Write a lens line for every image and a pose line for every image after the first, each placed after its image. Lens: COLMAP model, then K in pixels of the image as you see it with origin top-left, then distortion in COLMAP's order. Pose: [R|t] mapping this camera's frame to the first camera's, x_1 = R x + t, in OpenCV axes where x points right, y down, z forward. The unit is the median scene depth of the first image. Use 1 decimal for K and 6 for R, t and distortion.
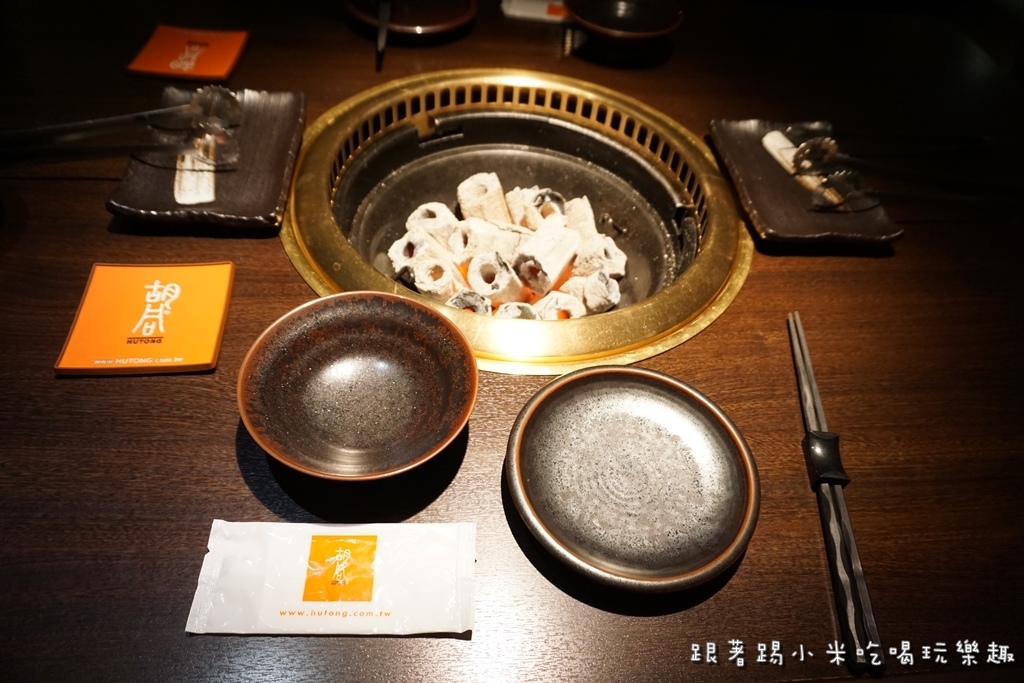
lens RADIAL K [[726.3, 0, 512.0], [0, 726.3, 341.5], [0, 0, 1]] dist [-0.003783, -0.000624]
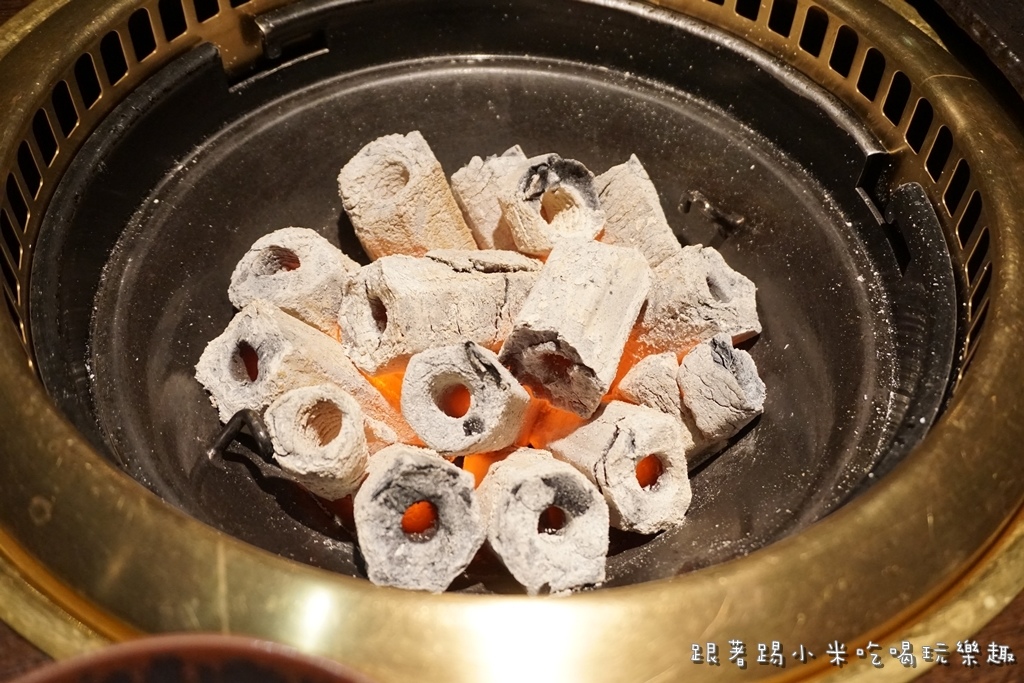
lens RADIAL K [[1096.3, 0, 512.0], [0, 1096.3, 341.5], [0, 0, 1]] dist [0.009405, 0.022915]
pose [[0.985502, -0.155063, 0.068862, -0.034742], [0.152459, 0.987433, 0.041614, -0.134896], [-0.074450, -0.030512, 0.996758, 0.369255]]
